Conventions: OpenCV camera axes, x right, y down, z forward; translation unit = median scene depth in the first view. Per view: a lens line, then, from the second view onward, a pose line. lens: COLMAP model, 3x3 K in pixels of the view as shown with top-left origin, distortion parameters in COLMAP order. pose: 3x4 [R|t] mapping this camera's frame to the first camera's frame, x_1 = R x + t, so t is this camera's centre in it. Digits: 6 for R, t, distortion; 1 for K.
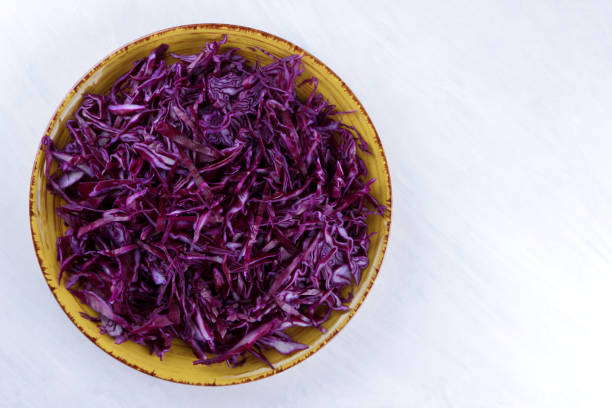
lens RADIAL K [[1223.9, 0, 306.0], [0, 1223.9, 204.0], [0, 0, 1]] dist [-0.054811, 0.149244]
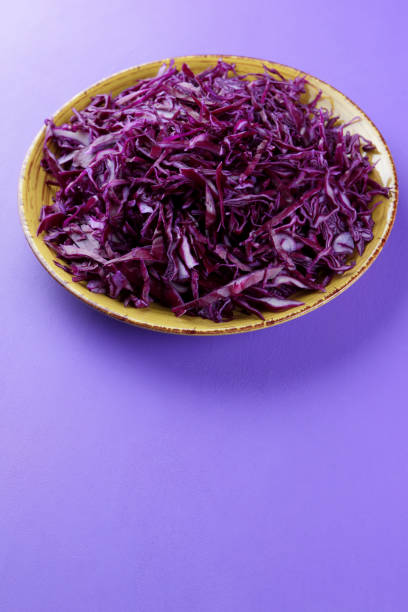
lens RADIAL K [[1223.9, 0, 204.7], [0, 1223.9, 321.9], [0, 0, 1]] dist [-0.054811, 0.149244]
pose [[0.995510, 0.031070, -0.089408, 0.009737], [-0.080951, 0.768984, -0.634122, 0.704661], [0.049051, 0.638513, 0.768046, 0.341262]]
